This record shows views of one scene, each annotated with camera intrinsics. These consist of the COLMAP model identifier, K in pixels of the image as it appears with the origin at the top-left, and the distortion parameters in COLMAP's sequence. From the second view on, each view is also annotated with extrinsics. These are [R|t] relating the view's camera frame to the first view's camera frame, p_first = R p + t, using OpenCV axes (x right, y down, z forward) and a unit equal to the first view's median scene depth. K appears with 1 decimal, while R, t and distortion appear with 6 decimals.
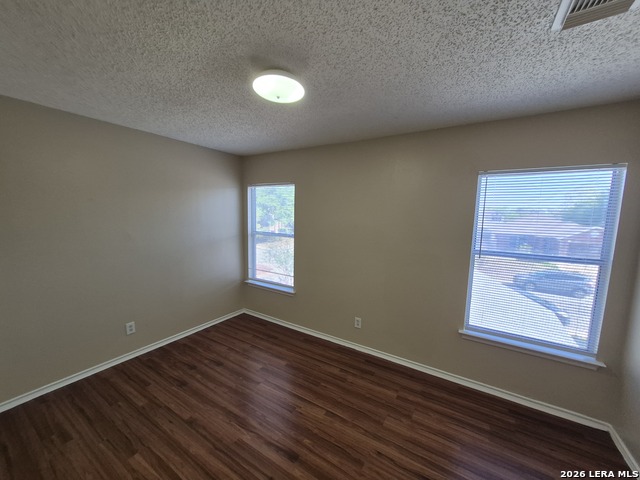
lens RADIAL K [[257.4, 0, 316.8], [0, 257.4, 246.7], [0, 0, 1]] dist [0.010124, -0.000353]
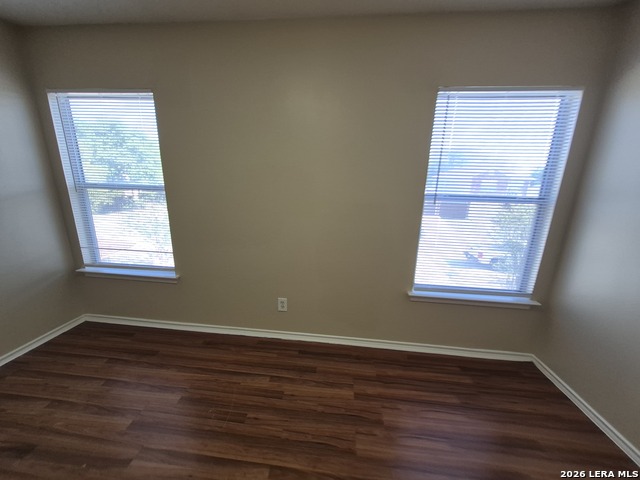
lens RADIAL K [[257.4, 0, 316.8], [0, 257.4, 246.7], [0, 0, 1]] dist [0.010124, -0.000353]
pose [[0.902175, -0.111113, 0.416815, -0.041948], [0.052225, 0.987283, 0.150147, 0.030663], [-0.428198, -0.113691, 0.896505, 0.345417]]
